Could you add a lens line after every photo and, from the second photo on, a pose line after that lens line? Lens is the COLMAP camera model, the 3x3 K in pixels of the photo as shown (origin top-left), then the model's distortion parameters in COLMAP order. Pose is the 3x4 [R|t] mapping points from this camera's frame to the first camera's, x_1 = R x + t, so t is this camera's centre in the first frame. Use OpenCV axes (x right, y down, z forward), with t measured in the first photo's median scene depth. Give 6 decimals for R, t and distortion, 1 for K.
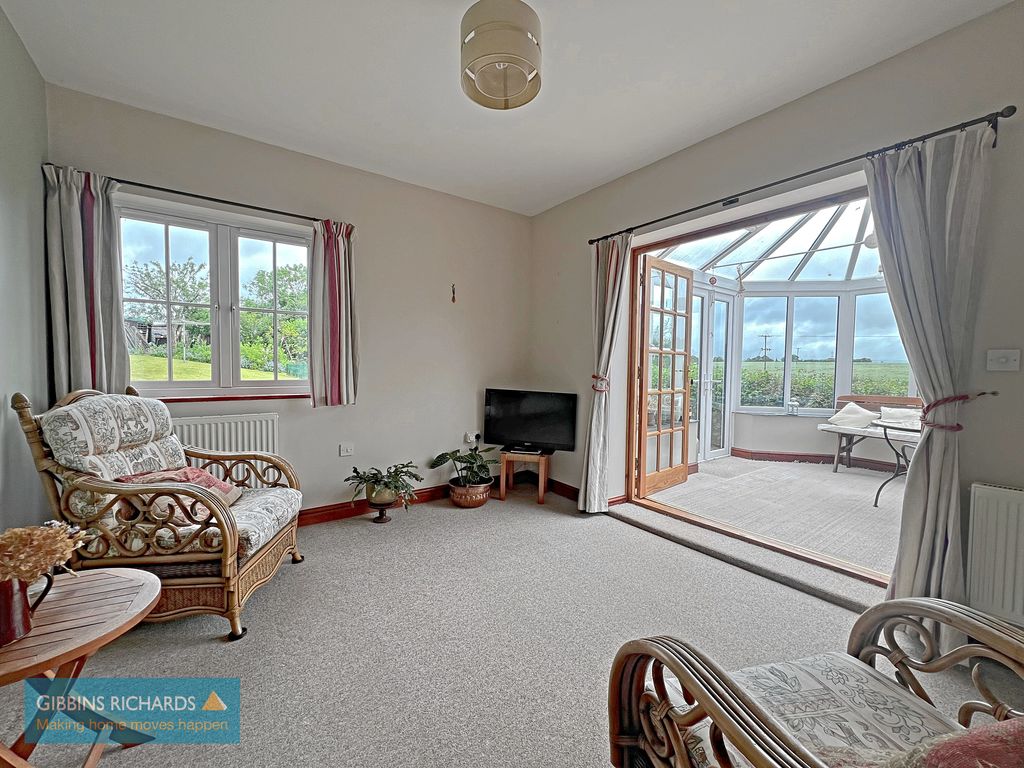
lens RADIAL K [[411.8, 0, 512.2], [0, 411.8, 383.7], [0, 0, 1]] dist [0.003045, 0.000266]
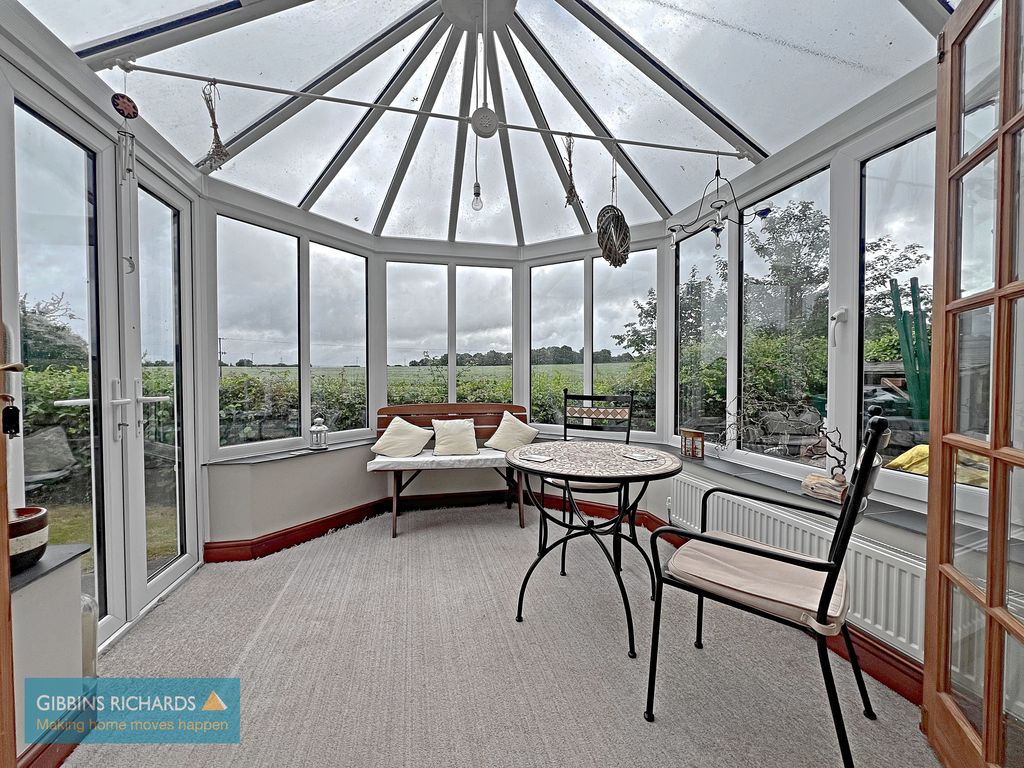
lens RADIAL K [[411.8, 0, 511.0], [0, 411.8, 382.6], [0, 0, 1]] dist [0.003045, 0.000266]
pose [[0.393335, -0.032530, 0.918820, 0.273697], [0.045541, 0.998836, 0.015867, -0.012113], [-0.918267, 0.035603, 0.394359, 0.544047]]
